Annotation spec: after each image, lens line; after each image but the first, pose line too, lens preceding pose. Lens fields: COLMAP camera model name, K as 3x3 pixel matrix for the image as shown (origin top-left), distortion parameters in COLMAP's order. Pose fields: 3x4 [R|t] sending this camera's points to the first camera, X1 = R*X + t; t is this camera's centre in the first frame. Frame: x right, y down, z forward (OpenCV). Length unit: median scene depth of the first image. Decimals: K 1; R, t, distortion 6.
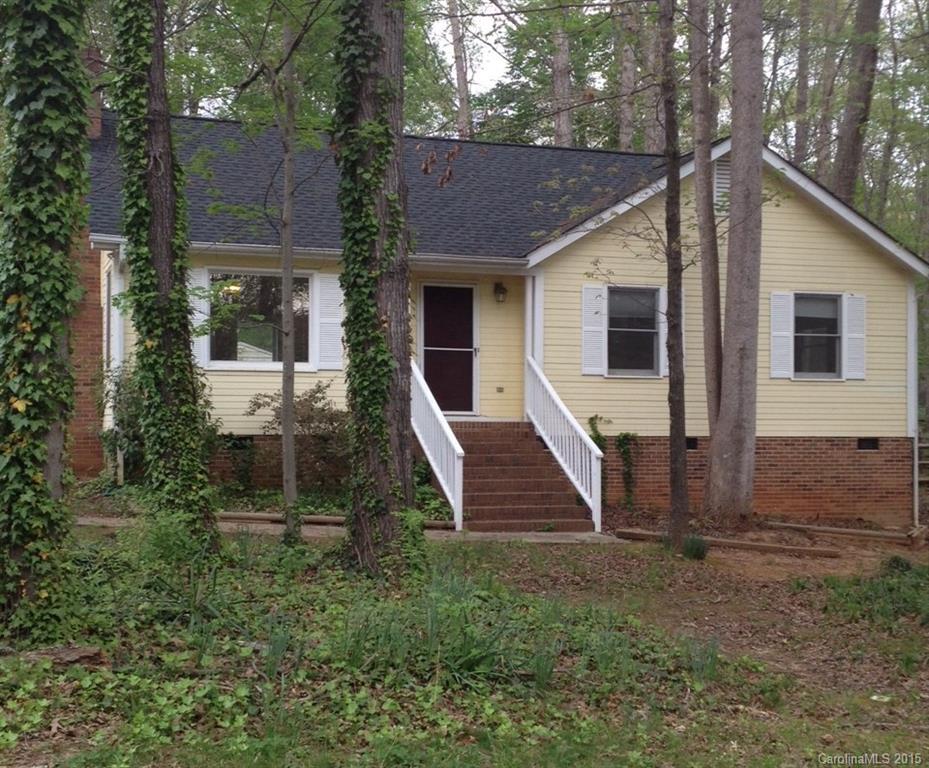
lens RADIAL K [[1247.8, 0, 464.5], [0, 1247.8, 384.0], [0, 0, 1]] dist [0.188822, -0.003815]
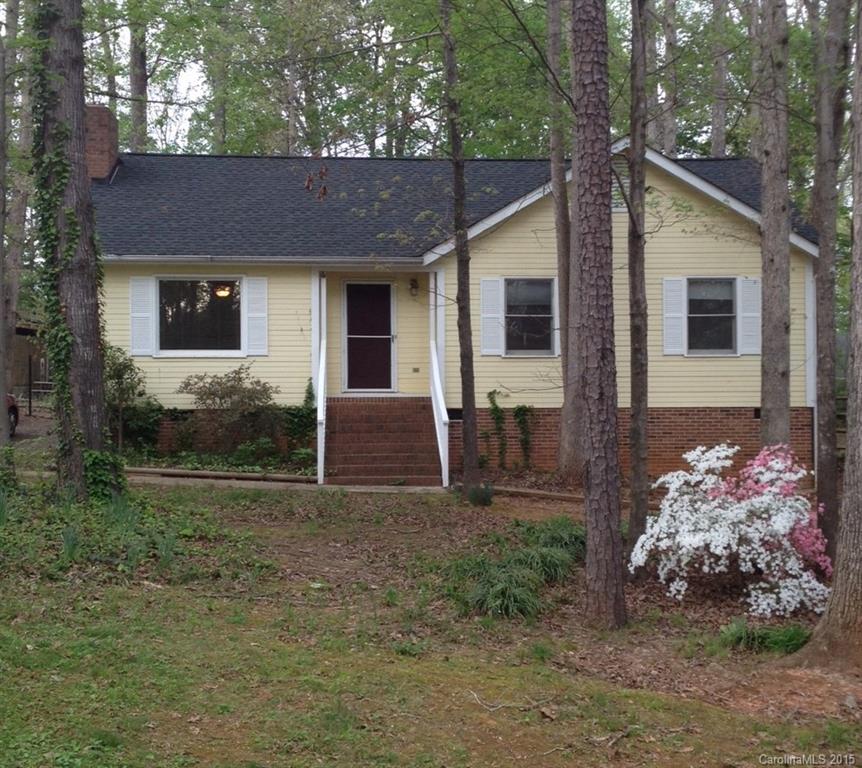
lens RADIAL K [[1150.1, 0, 431.0], [0, 1150.1, 384.0], [0, 0, 1]] dist [0.140919, -0.076647]
pose [[0.969860, -0.018144, -0.242985, 0.304581], [0.018182, 0.999833, -0.002086, 0.020237], [0.242982, -0.002394, 0.970028, -0.044804]]
